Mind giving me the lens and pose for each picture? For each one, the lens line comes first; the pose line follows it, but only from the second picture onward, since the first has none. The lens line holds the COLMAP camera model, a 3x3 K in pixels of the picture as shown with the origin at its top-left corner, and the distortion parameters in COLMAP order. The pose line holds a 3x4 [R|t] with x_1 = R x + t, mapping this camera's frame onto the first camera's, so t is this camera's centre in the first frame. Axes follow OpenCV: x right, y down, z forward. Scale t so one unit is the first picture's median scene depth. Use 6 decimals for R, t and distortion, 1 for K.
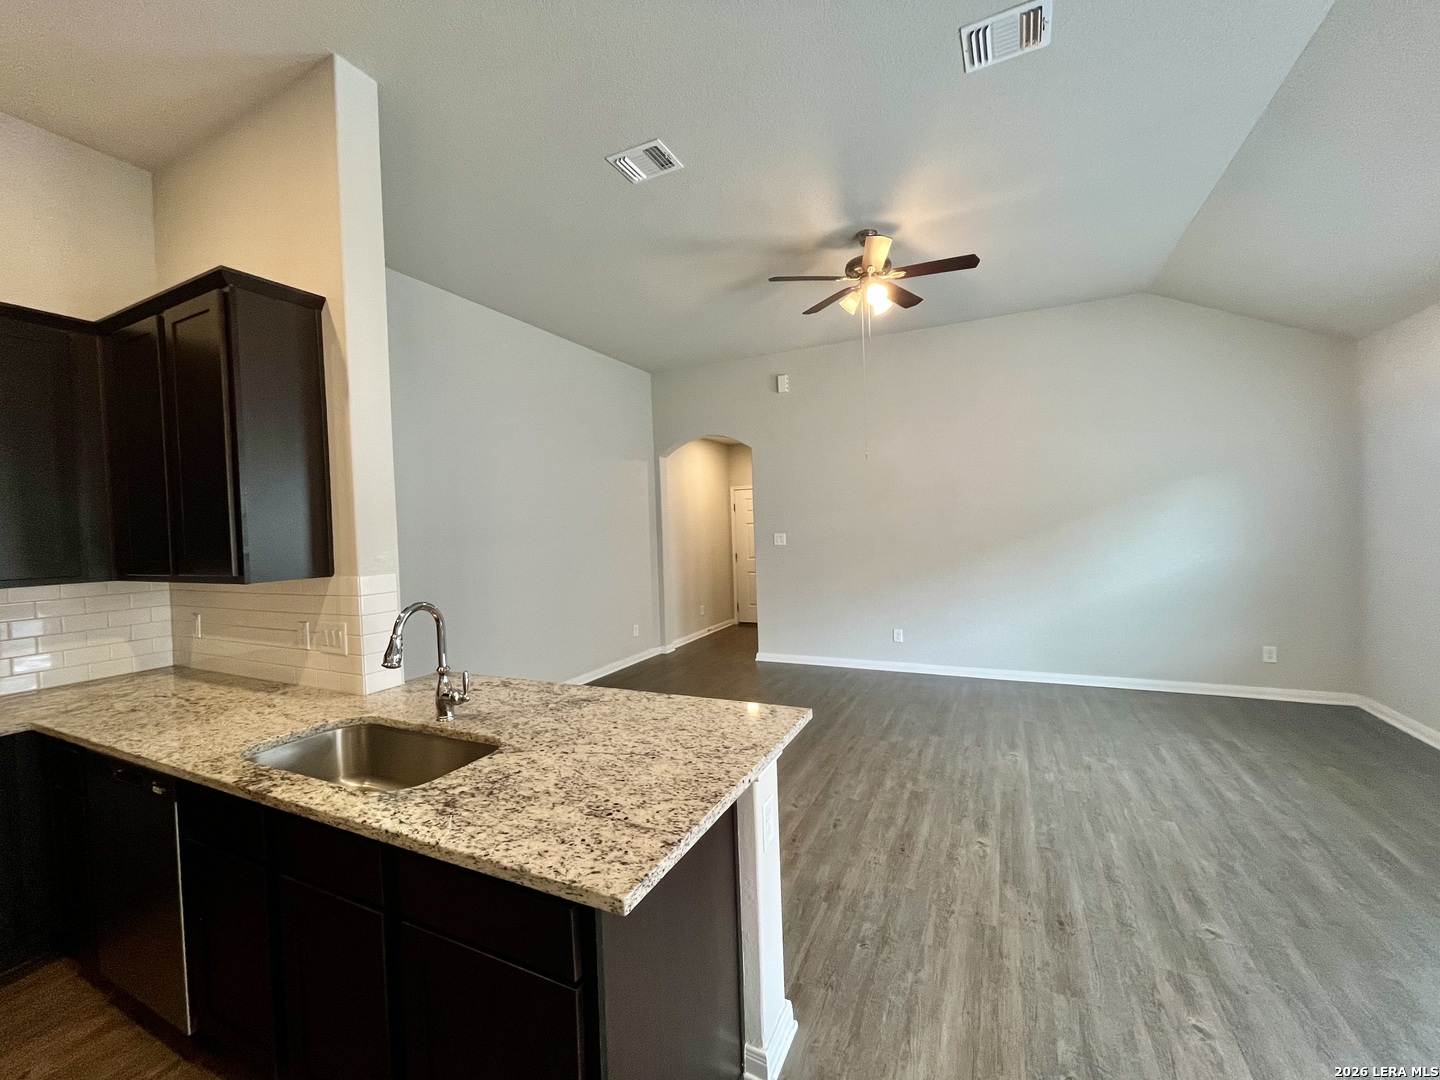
lens RADIAL K [[579.0, 0, 715.3], [0, 579.0, 539.0], [0, 0, 1]] dist [-0.001335, -0.000448]
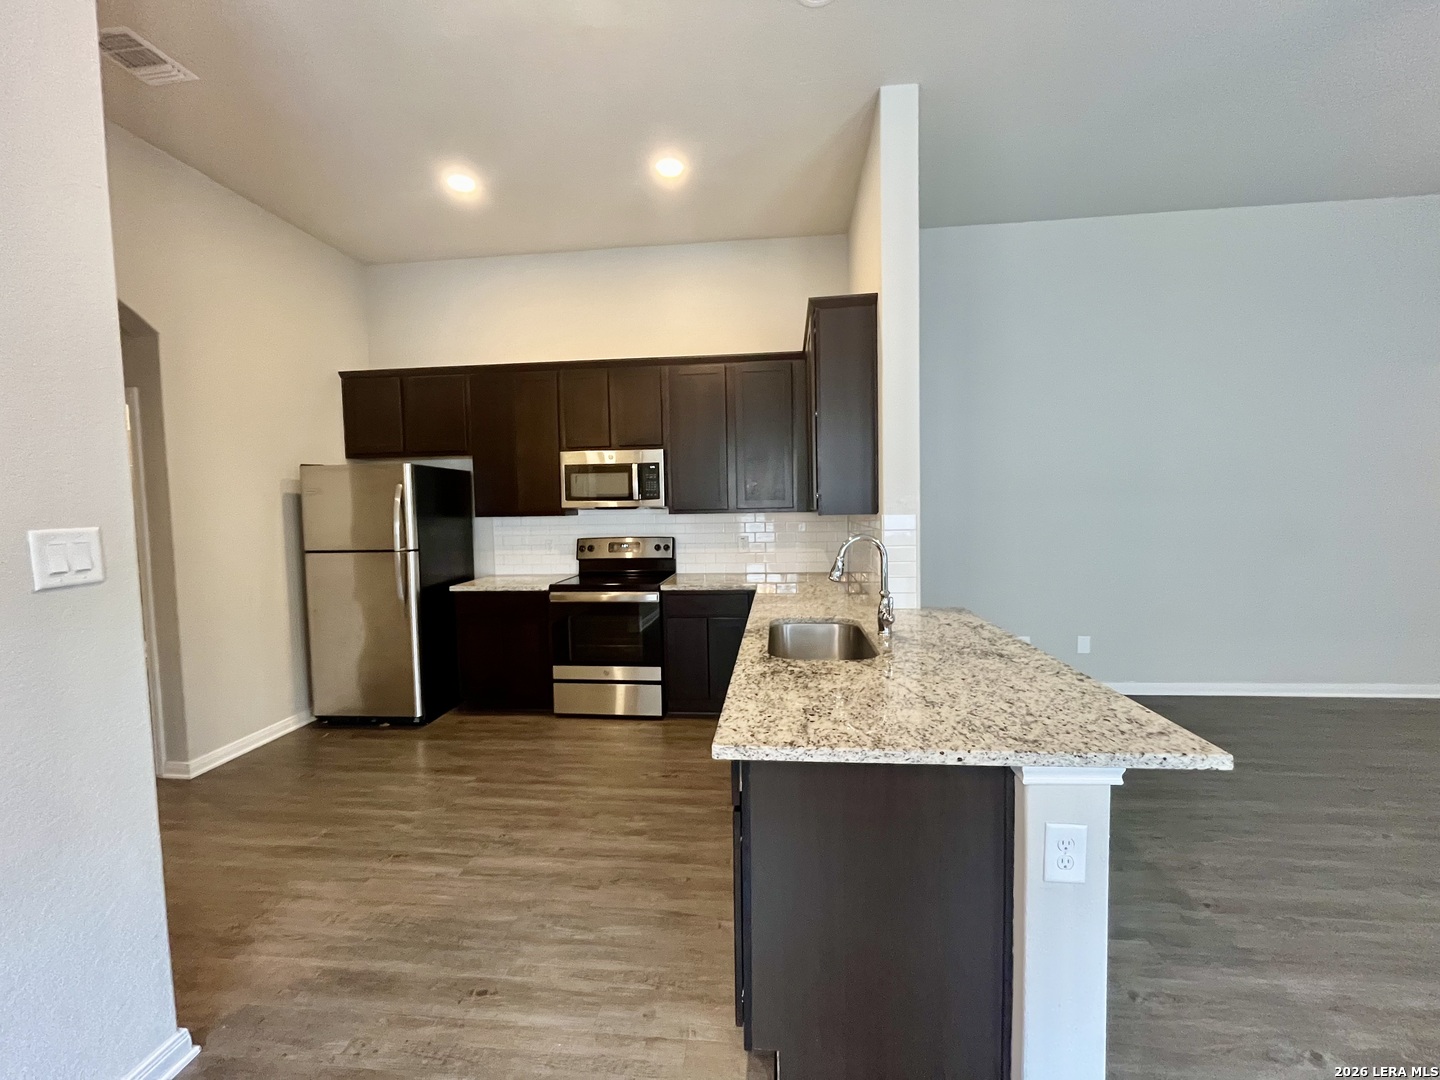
lens RADIAL K [[579.0, 0, 722.6], [0, 579.0, 536.1], [0, 0, 1]] dist [-0.001335, -0.000448]
pose [[0.354334, 0.077123, -0.931933, 0.511100], [-0.011060, 0.996869, 0.078291, 0.019404], [0.935054, -0.017434, 0.354077, 0.272969]]
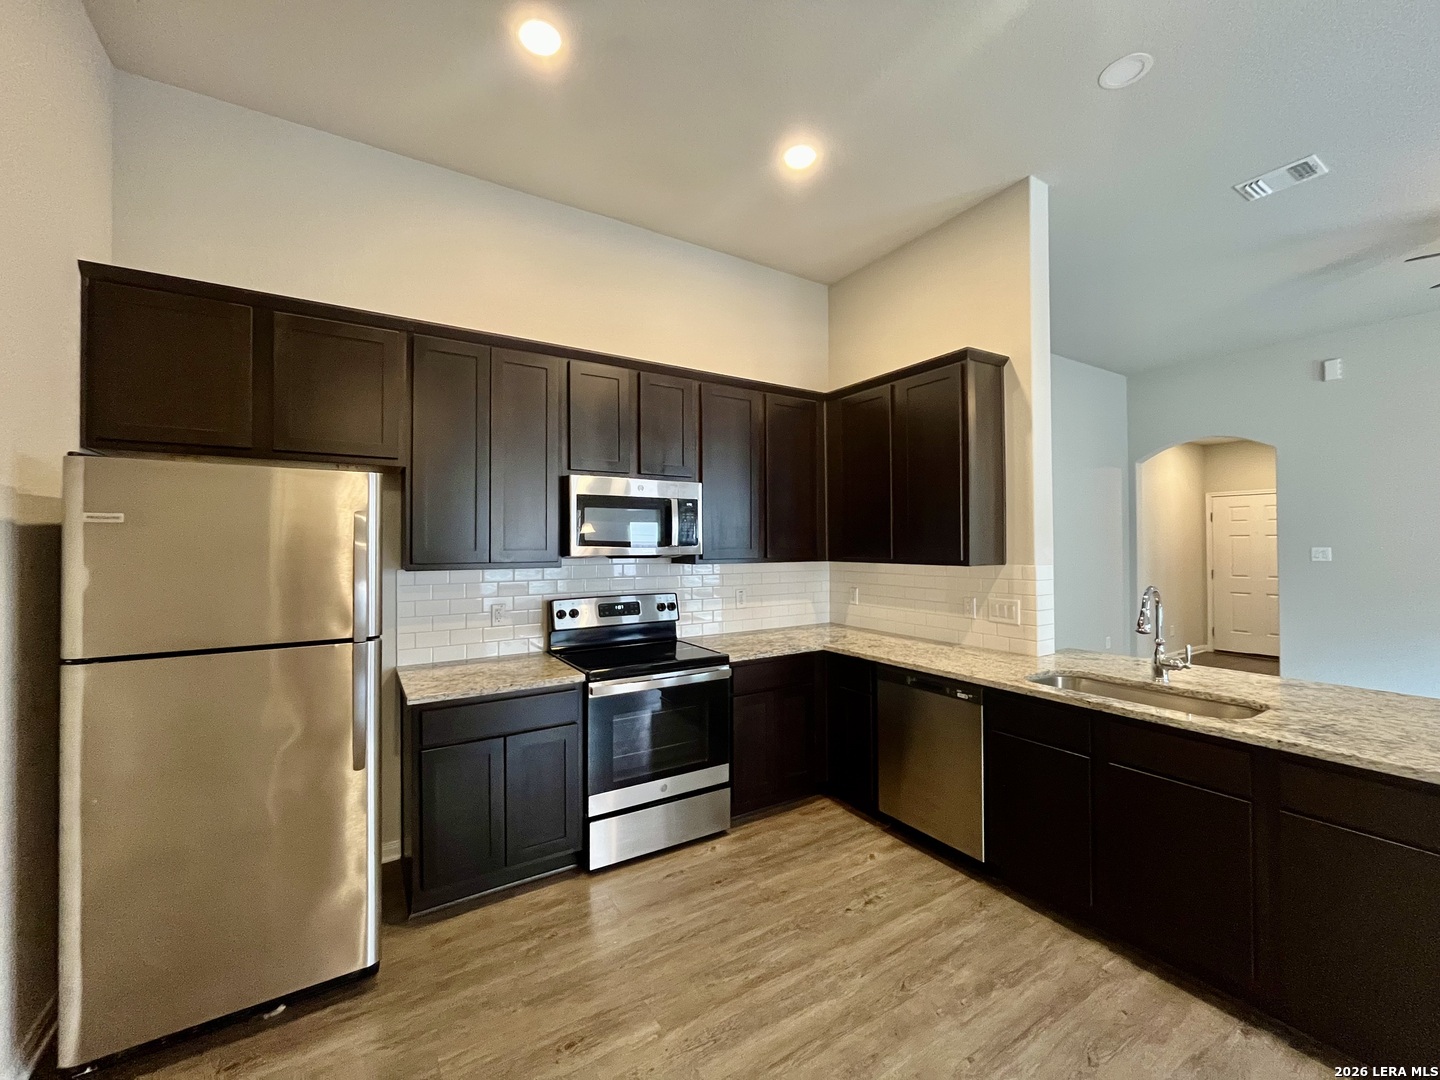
lens RADIAL K [[579.0, 0, 716.5], [0, 579.0, 537.5], [0, 0, 1]] dist [-0.001335, -0.000448]
pose [[0.849431, 0.021636, -0.527255, -0.631757], [-0.032332, 0.999416, -0.011077, 0.046300], [0.526708, 0.026457, 0.849635, -0.581268]]
